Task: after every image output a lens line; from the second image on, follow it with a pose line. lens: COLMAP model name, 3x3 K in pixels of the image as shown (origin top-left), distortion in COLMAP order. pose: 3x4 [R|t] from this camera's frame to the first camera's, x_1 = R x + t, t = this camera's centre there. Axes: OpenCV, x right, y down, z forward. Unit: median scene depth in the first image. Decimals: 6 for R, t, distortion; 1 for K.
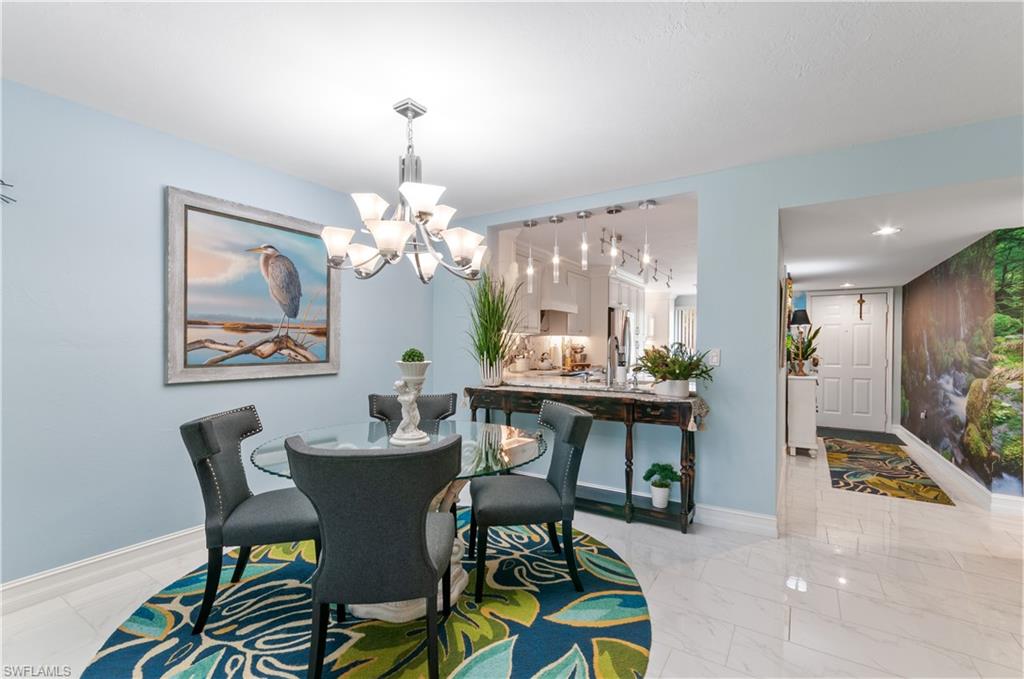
lens RADIAL K [[449.2, 0, 525.8], [0, 449.2, 348.6], [0, 0, 1]] dist [0.002451, 0.000790]
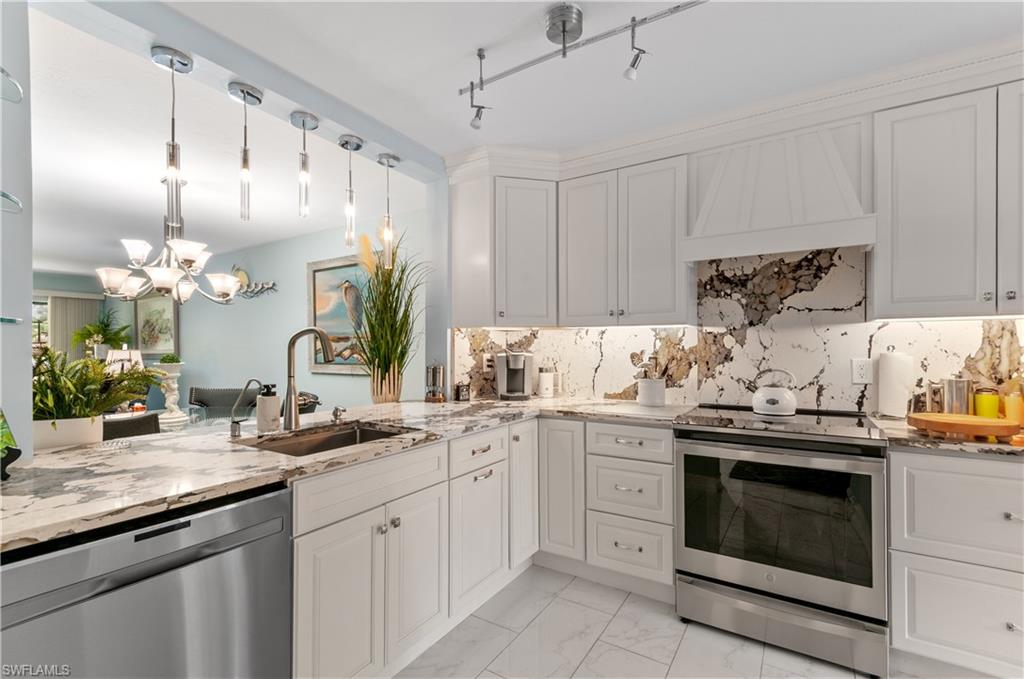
lens RADIAL K [[449.2, 0, 519.6], [0, 449.2, 347.9], [0, 0, 1]] dist [0.002451, 0.000790]
pose [[-0.007589, -0.005166, -0.999958, 0.852147], [-0.005178, 0.999973, -0.005127, -0.012714], [0.999958, 0.005139, -0.007616, 1.582394]]
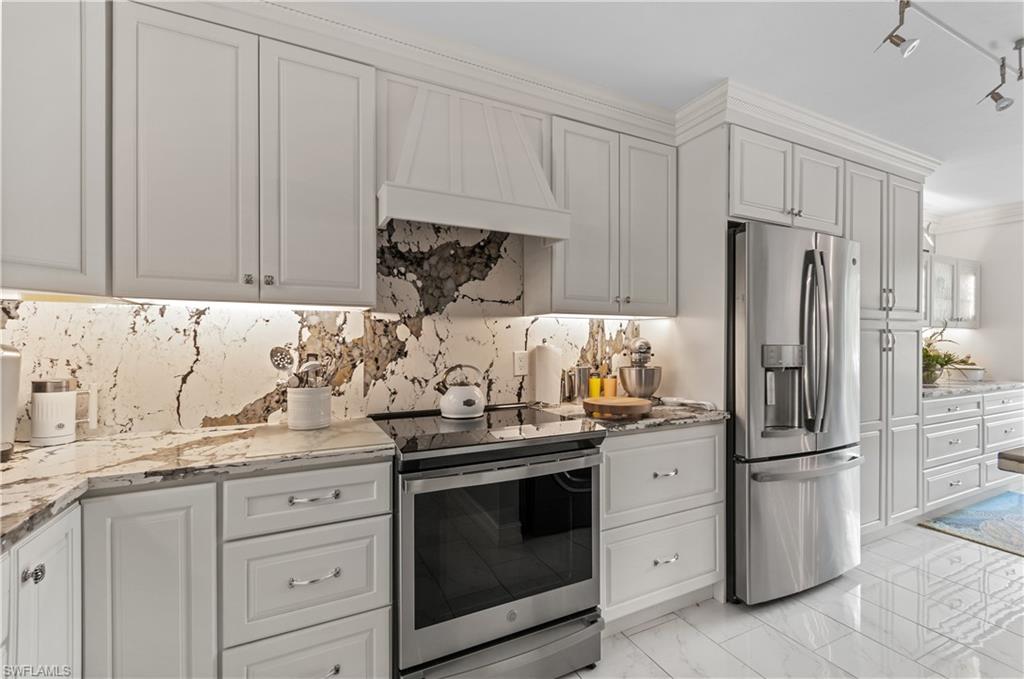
lens RADIAL K [[449.2, 0, 519.4], [0, 449.2, 340.9], [0, 0, 1]] dist [0.002451, 0.000790]
pose [[0.849344, -0.004518, -0.527820, 0.509307], [-0.000700, 0.999953, -0.009686, -0.011900], [0.527839, 0.008596, 0.849301, 1.488029]]
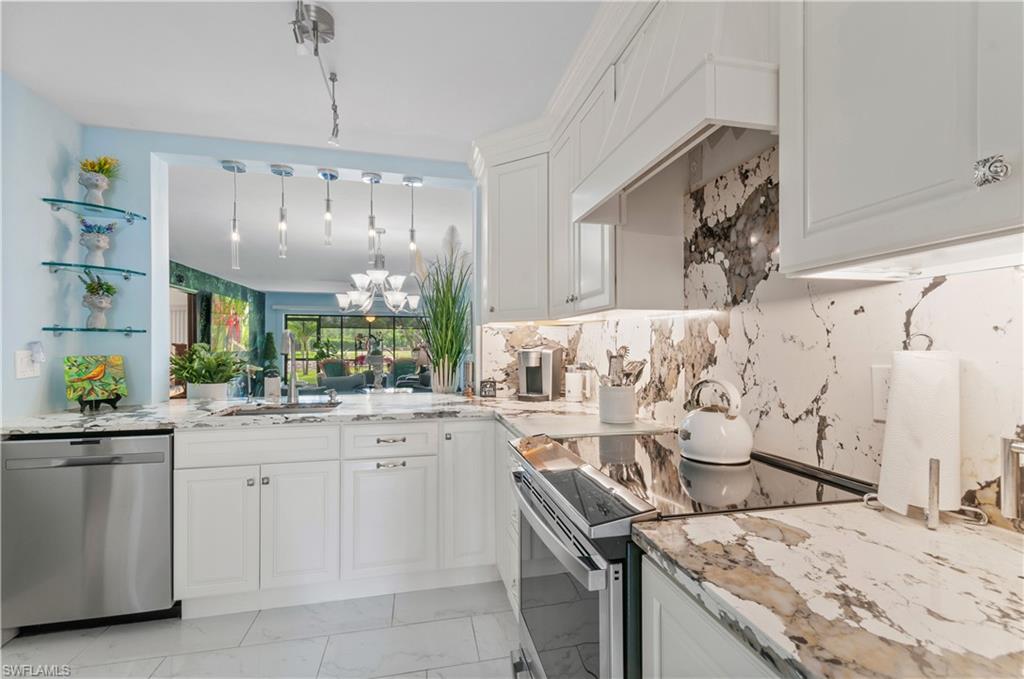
lens RADIAL K [[449.2, 0, 519.5], [0, 449.2, 344.4], [0, 0, 1]] dist [0.002451, 0.000790]
pose [[-0.715725, -0.004827, -0.698366, 0.524546], [-0.004335, 0.999988, -0.002469, -0.014697], [0.698369, 0.001260, -0.715737, 2.186076]]
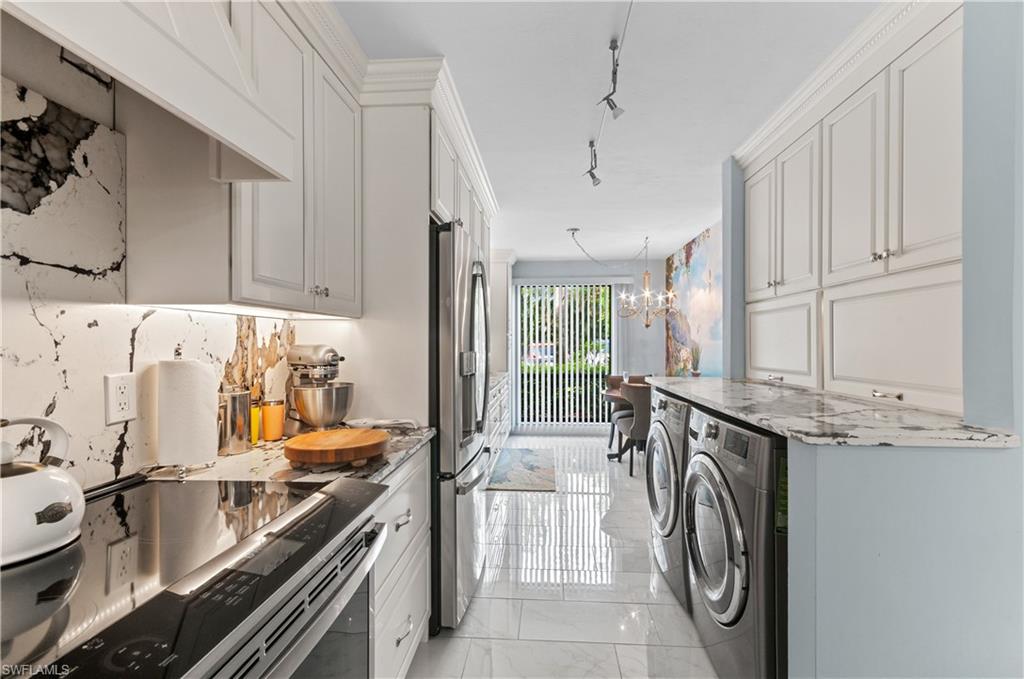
lens RADIAL K [[449.2, 0, 521.6], [0, 449.2, 343.2], [0, 0, 1]] dist [0.002451, 0.000790]
pose [[0.883030, -0.005822, 0.469281, 0.228059], [0.007773, 0.999967, -0.002221, -0.024034], [-0.469253, 0.005609, 0.883046, 1.639866]]
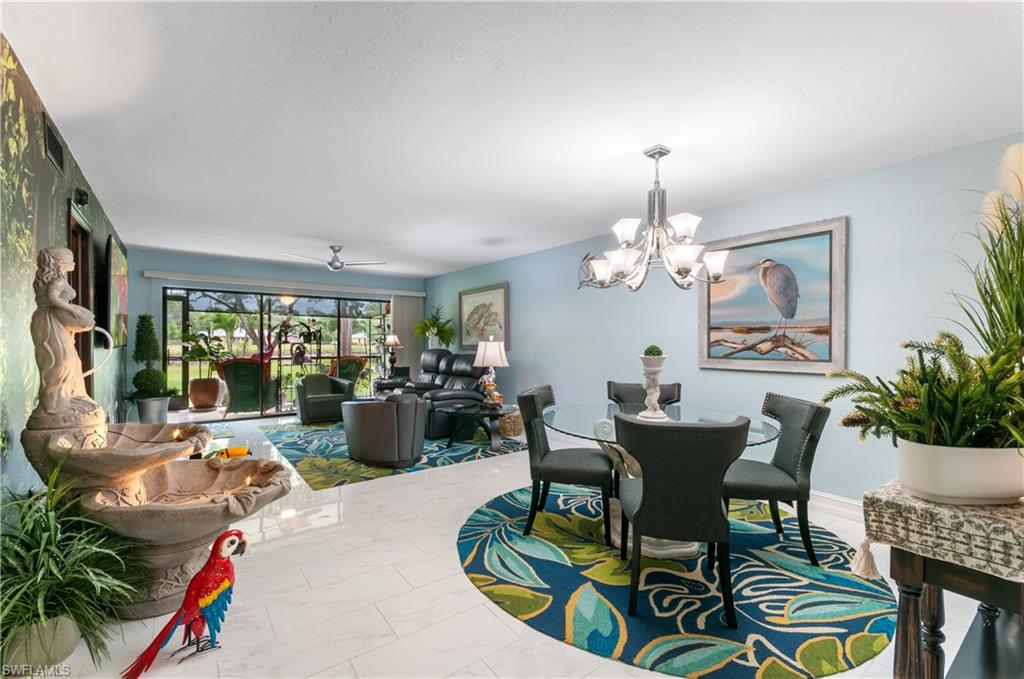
lens RADIAL K [[449.2, 0, 513.2], [0, 449.2, 345.8], [0, 0, 1]] dist [0.002451, 0.000790]
pose [[-0.378363, 0.003940, -0.925649, 0.792965], [-0.011952, 0.999887, 0.009141, -0.005011], [0.925580, 0.014522, -0.378273, 0.846376]]
